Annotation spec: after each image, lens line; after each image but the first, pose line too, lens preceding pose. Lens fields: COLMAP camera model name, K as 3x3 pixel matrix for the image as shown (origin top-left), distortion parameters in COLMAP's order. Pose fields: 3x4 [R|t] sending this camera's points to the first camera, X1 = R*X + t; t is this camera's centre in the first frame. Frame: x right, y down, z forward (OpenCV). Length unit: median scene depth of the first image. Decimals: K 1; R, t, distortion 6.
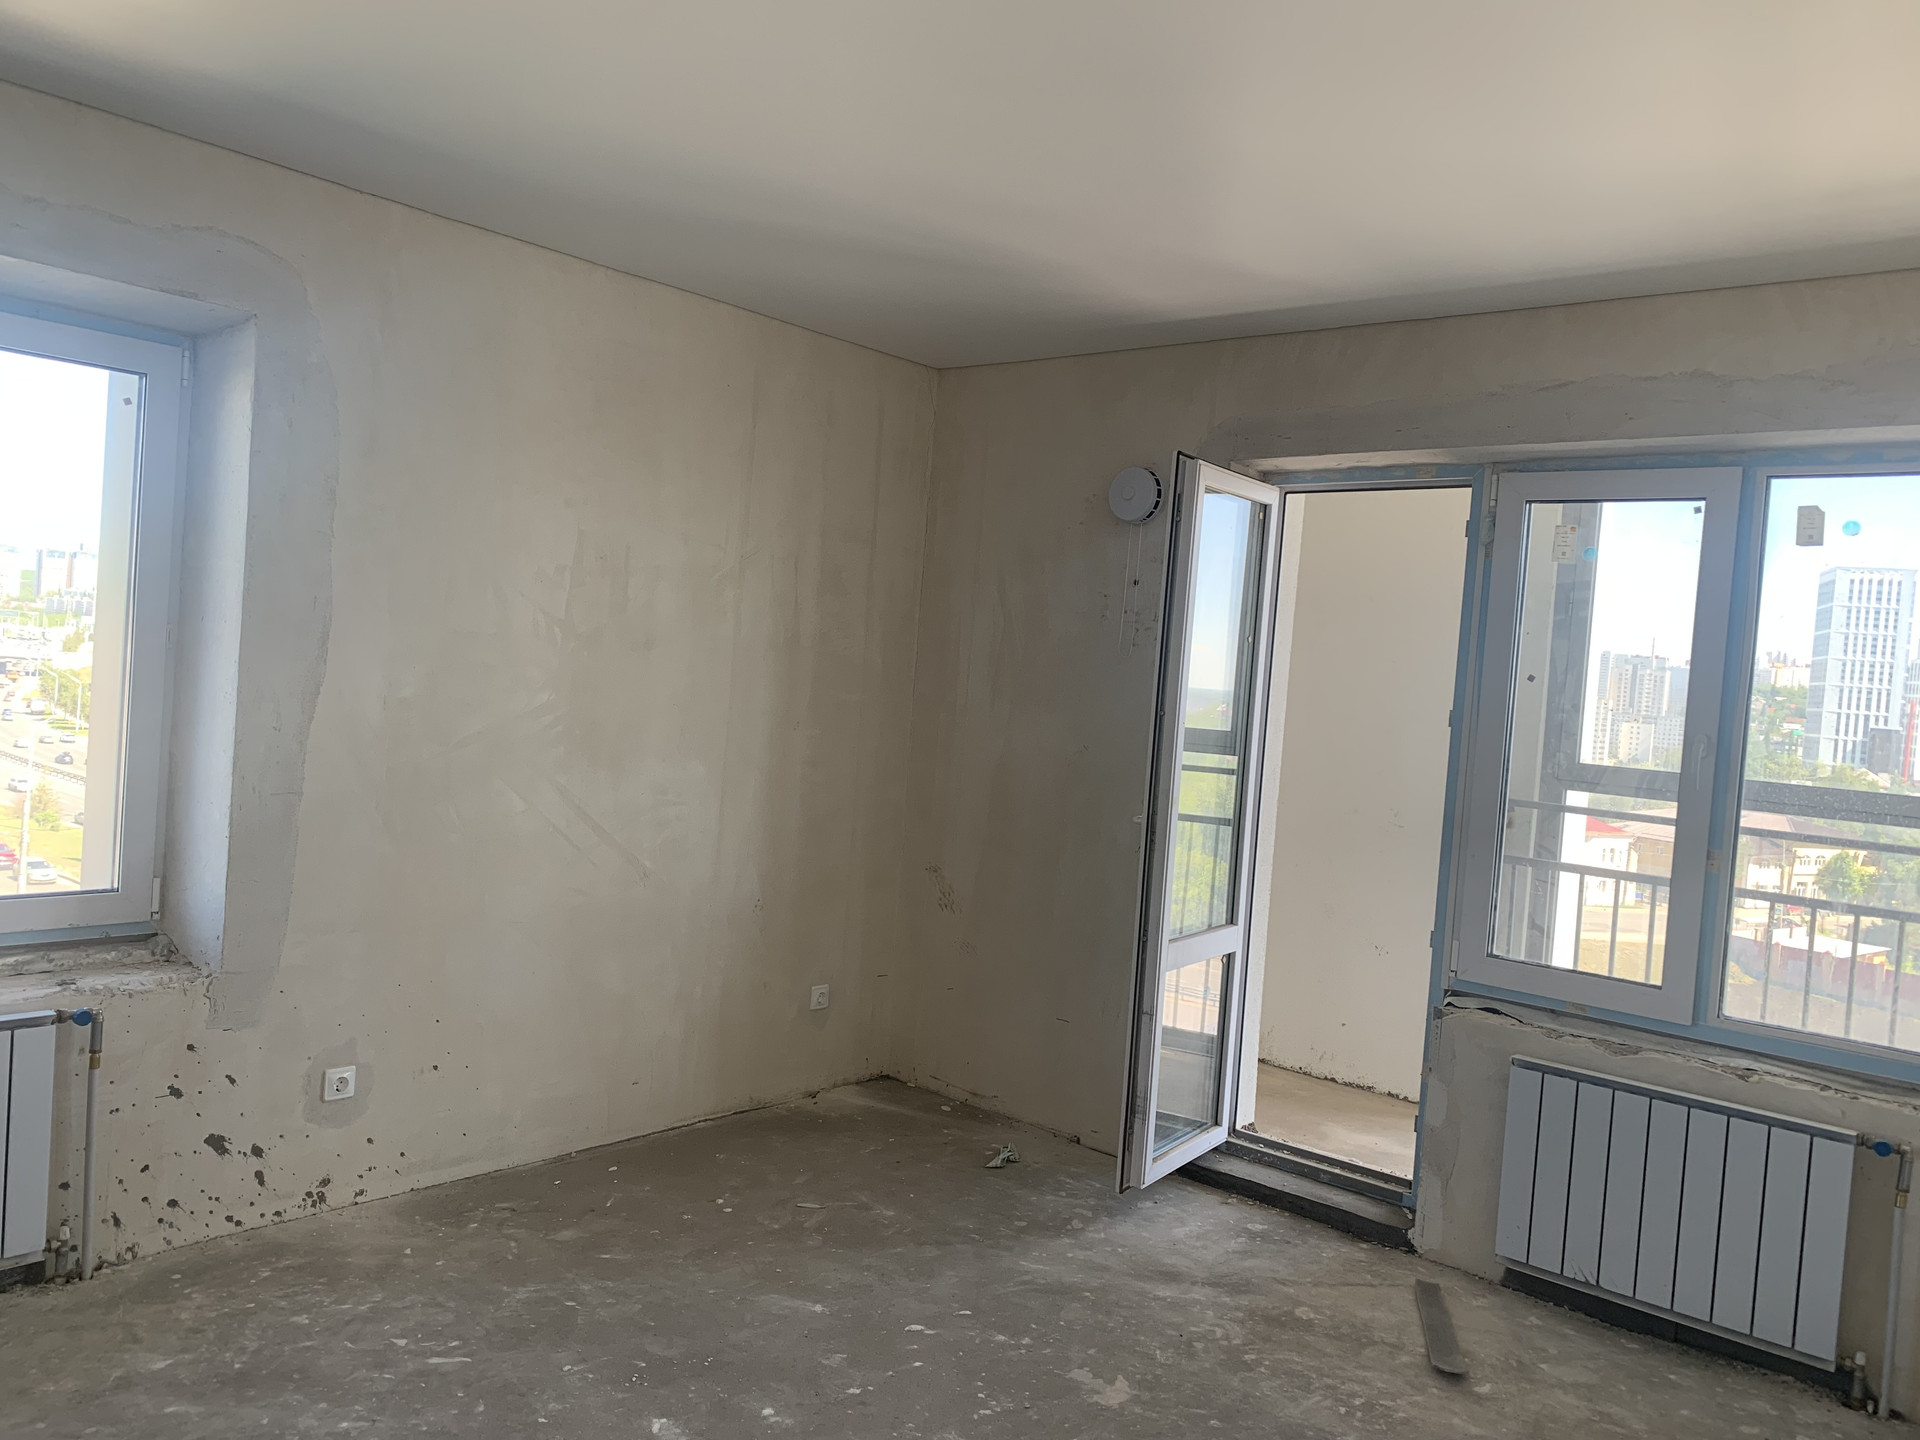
lens RADIAL K [[1423.3, 0, 964.4], [0, 1423.3, 727.3], [0, 0, 1]] dist [0.006229, -0.029024]
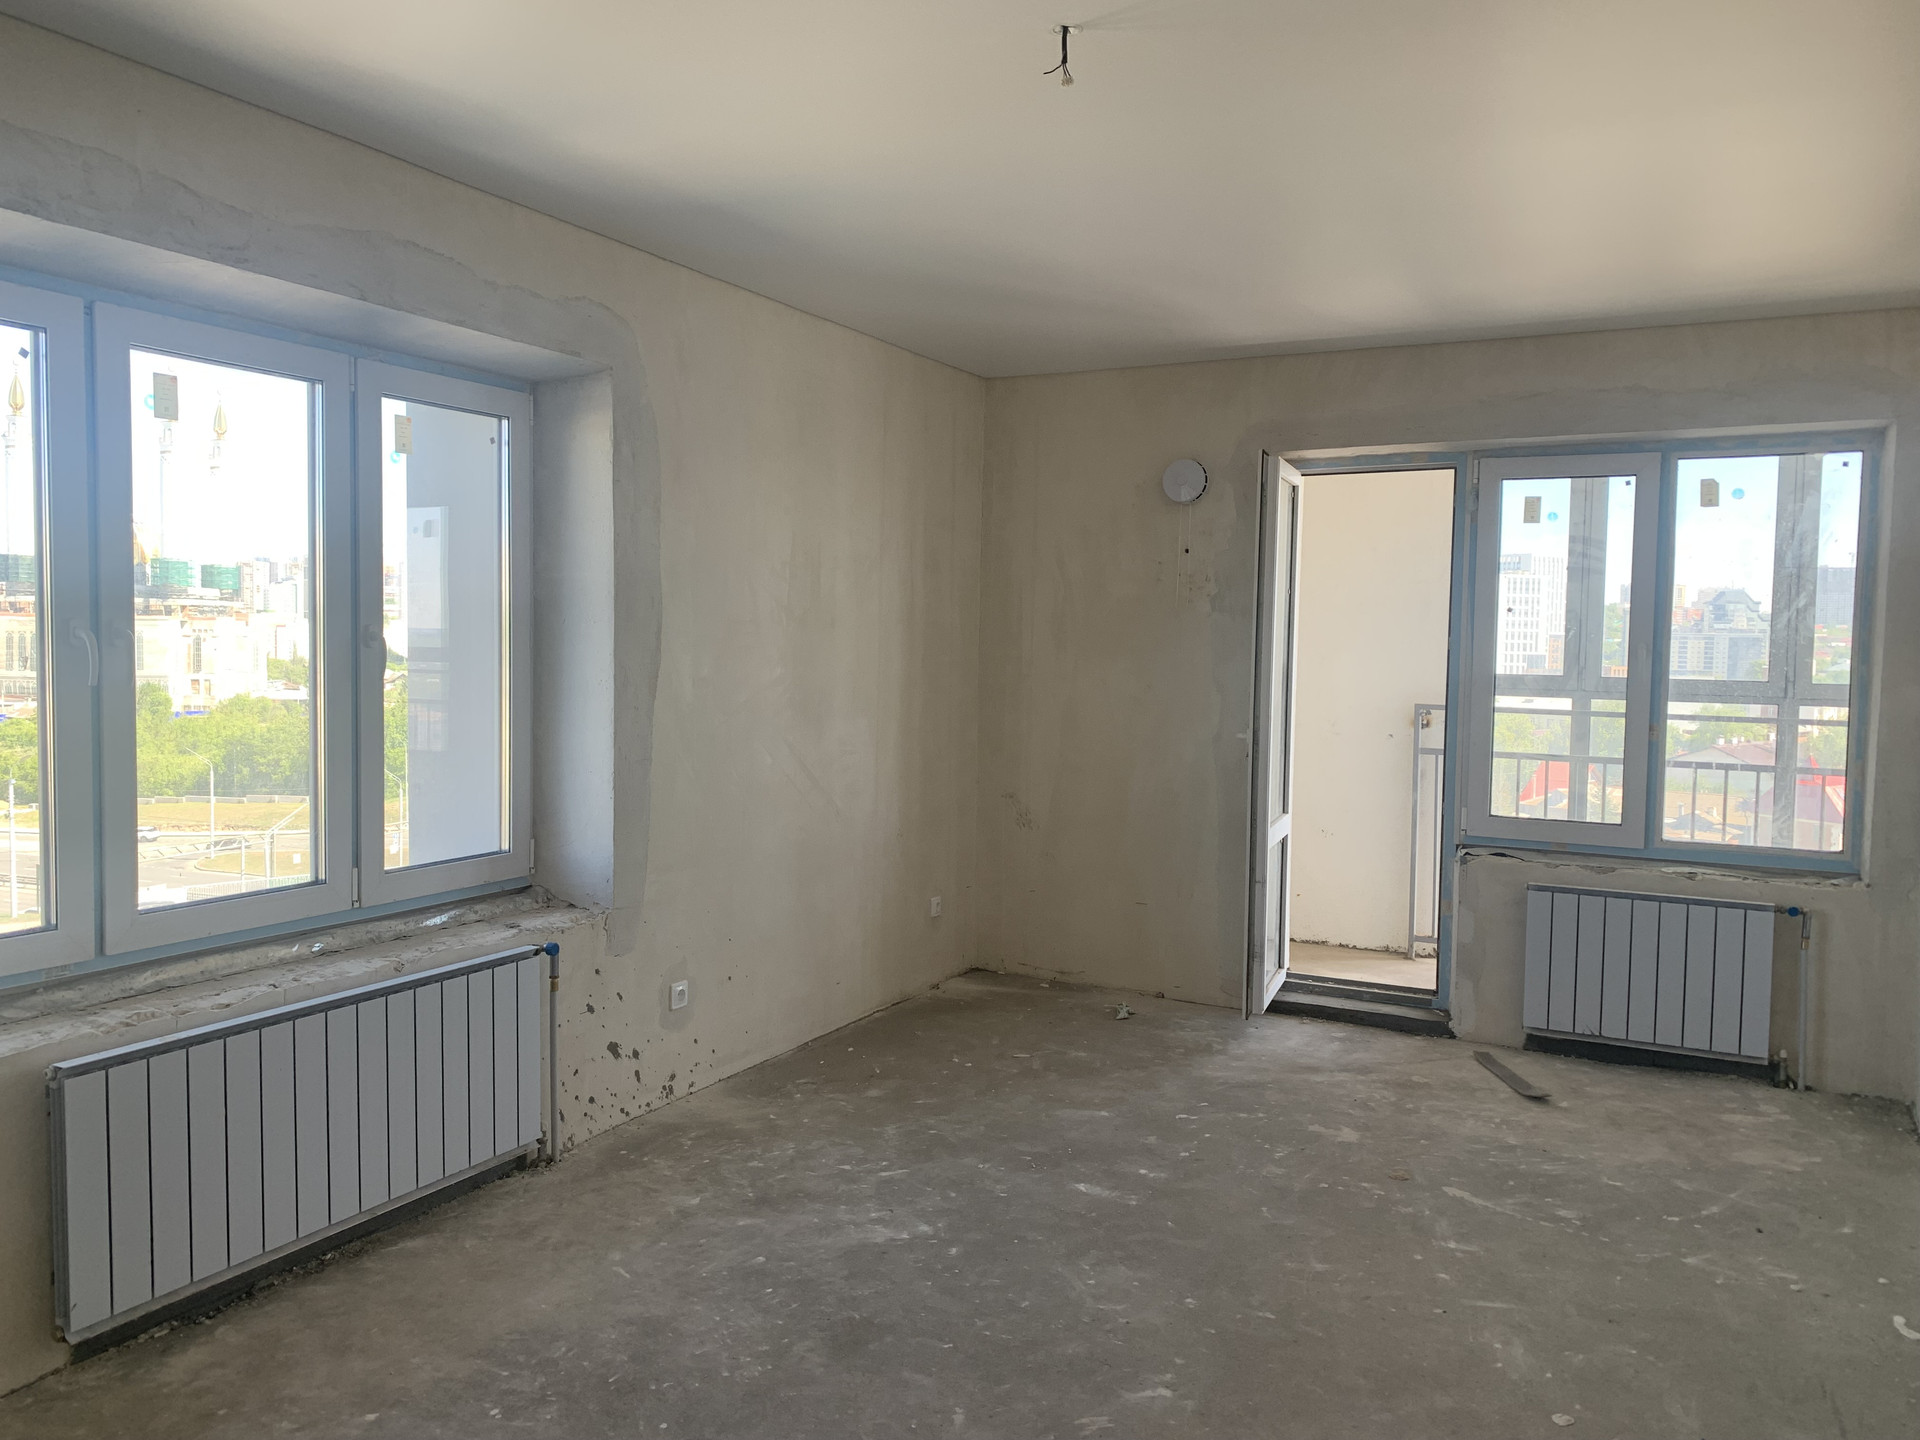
lens RADIAL K [[1432.0, 0, 899.5], [0, 1432.0, 732.1], [0, 0, 1]] dist [0.026885, -0.081014]
pose [[0.976043, -0.072151, 0.205268, -0.498954], [0.065130, 0.997044, 0.040768, -0.012887], [-0.207603, -0.026422, 0.977856, -0.240485]]
